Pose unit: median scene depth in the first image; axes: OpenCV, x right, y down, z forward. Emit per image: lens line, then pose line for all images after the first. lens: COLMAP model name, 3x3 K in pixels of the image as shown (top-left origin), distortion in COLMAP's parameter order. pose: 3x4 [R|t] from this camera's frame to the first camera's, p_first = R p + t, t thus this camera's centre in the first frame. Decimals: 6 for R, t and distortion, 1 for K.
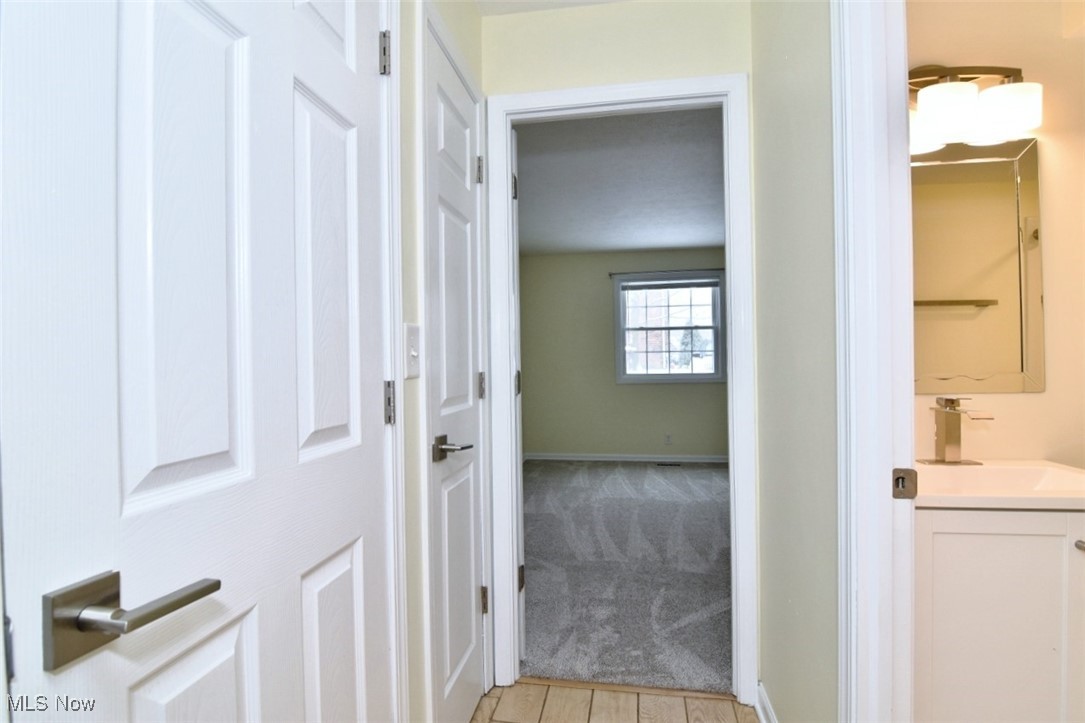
lens RADIAL K [[530.8, 0, 543.6], [0, 530.8, 362.9], [0, 0, 1]] dist [-0.006330, -0.009912]
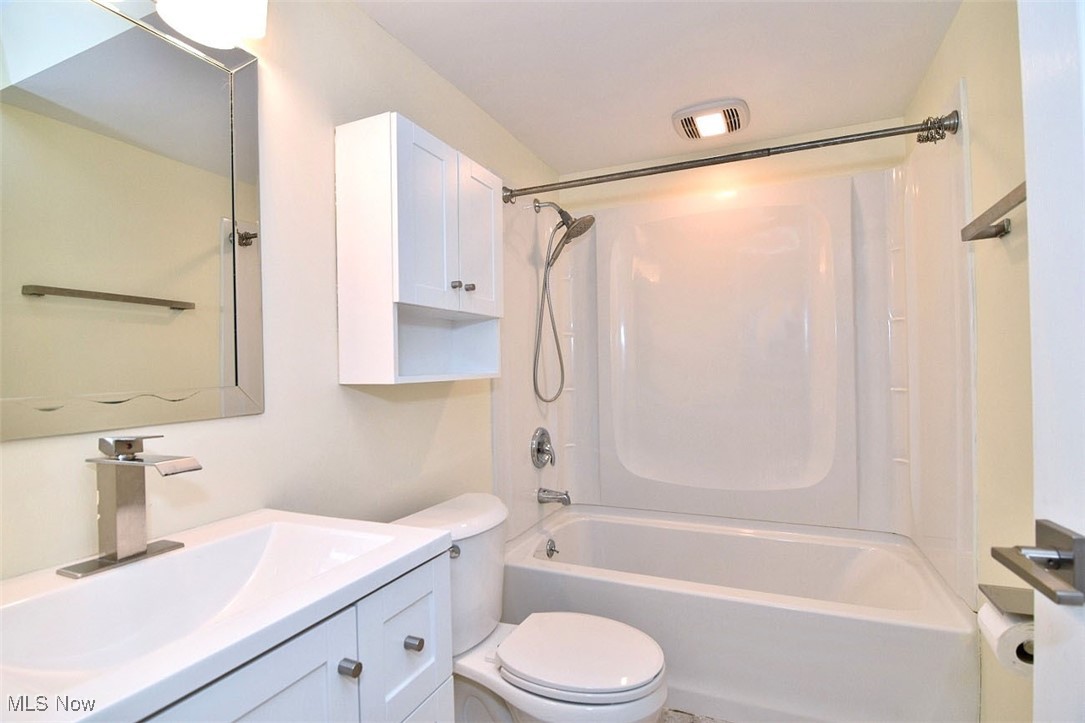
lens RADIAL K [[524.7, 0, 542.7], [0, 524.7, 363.2], [0, 0, 1]] dist [-0.004835, -0.010800]
pose [[0.259475, 0.016928, 0.965601, 0.364850], [0.016416, 0.999625, -0.021936, 0.009291], [-0.965610, 0.021543, 0.259100, 0.445792]]
